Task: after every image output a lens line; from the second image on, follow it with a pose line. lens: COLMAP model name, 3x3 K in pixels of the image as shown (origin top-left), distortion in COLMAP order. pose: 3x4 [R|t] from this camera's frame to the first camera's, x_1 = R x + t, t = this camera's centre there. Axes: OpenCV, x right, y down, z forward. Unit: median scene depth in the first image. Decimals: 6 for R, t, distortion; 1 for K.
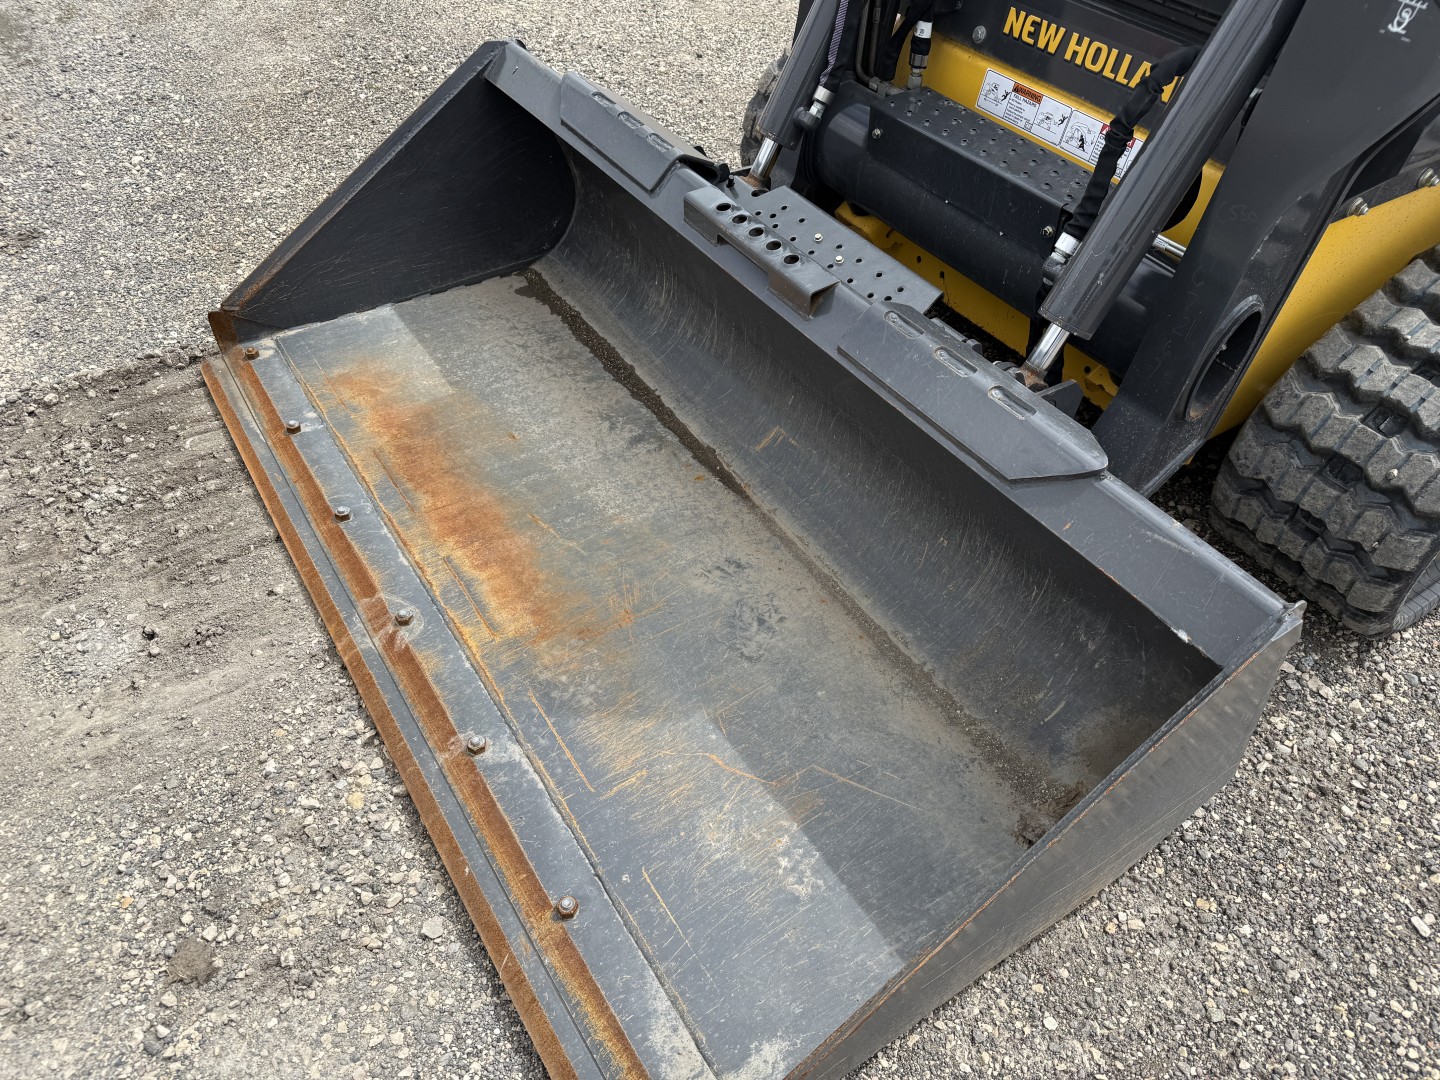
lens RADIAL K [[959.5, 0, 720.0], [0, 959.5, 540.0], [0, 0, 1]] dist [0.023579, -0.038247]
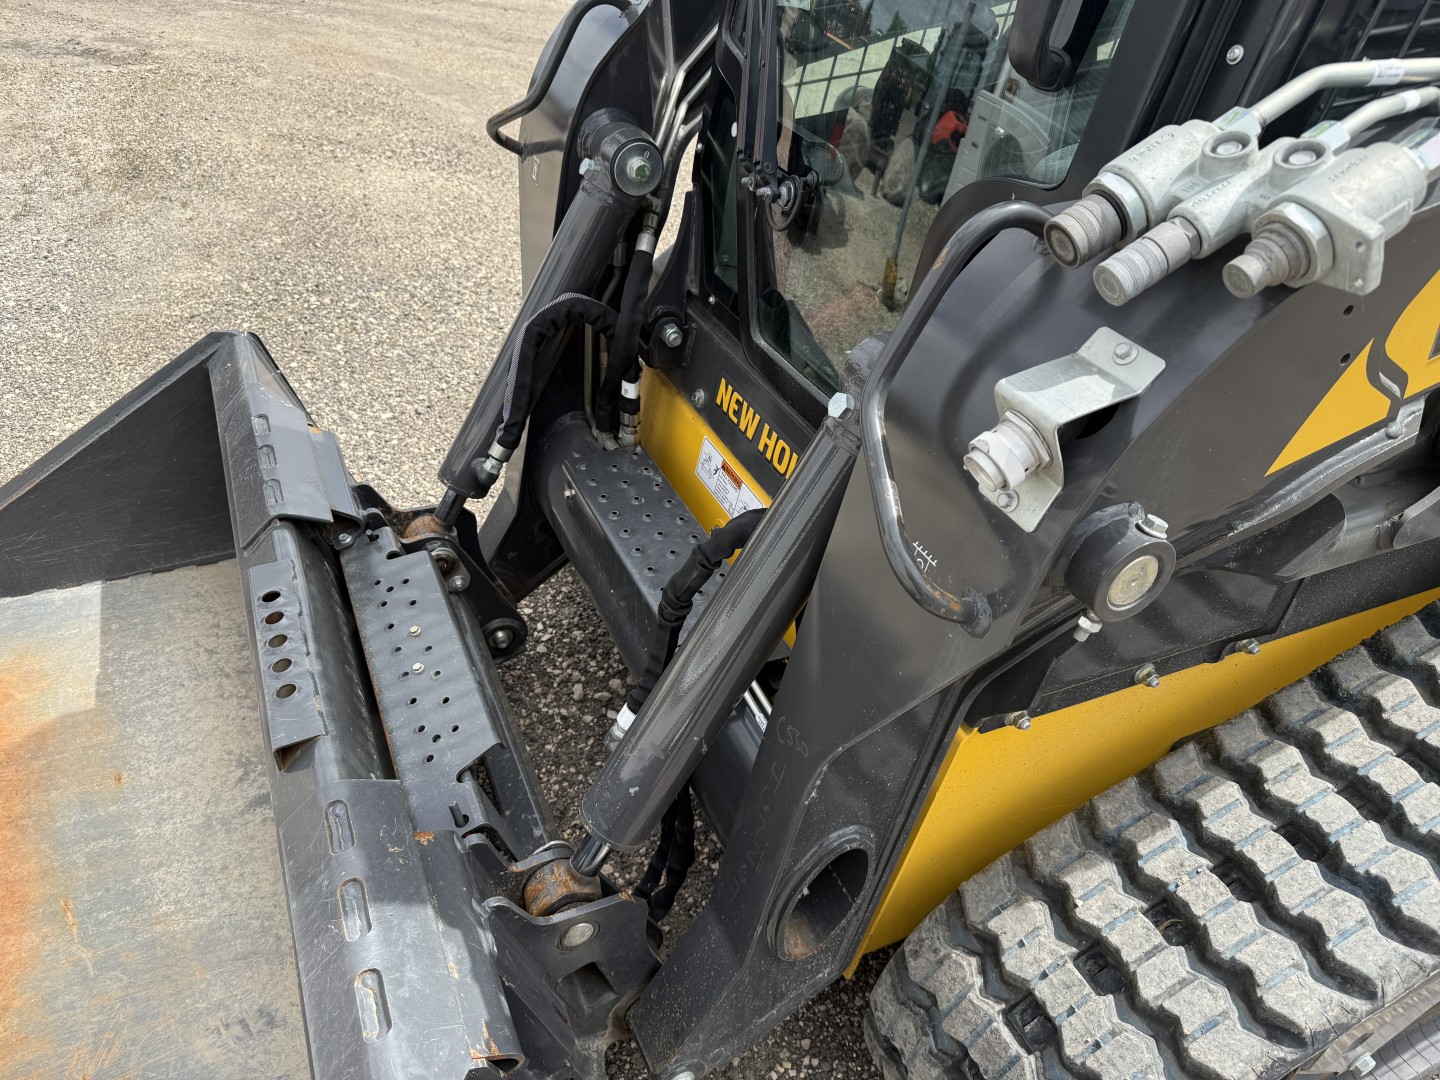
lens RADIAL K [[985.9, 0, 720.0], [0, 985.9, 540.0], [0, 0, 1]] dist [0.050002, -0.090061]
pose [[0.988327, 0.120195, -0.093605, 0.404124], [-0.134552, 0.976847, -0.166327, -0.266226], [0.071446, 0.176980, 0.981618, 0.158115]]
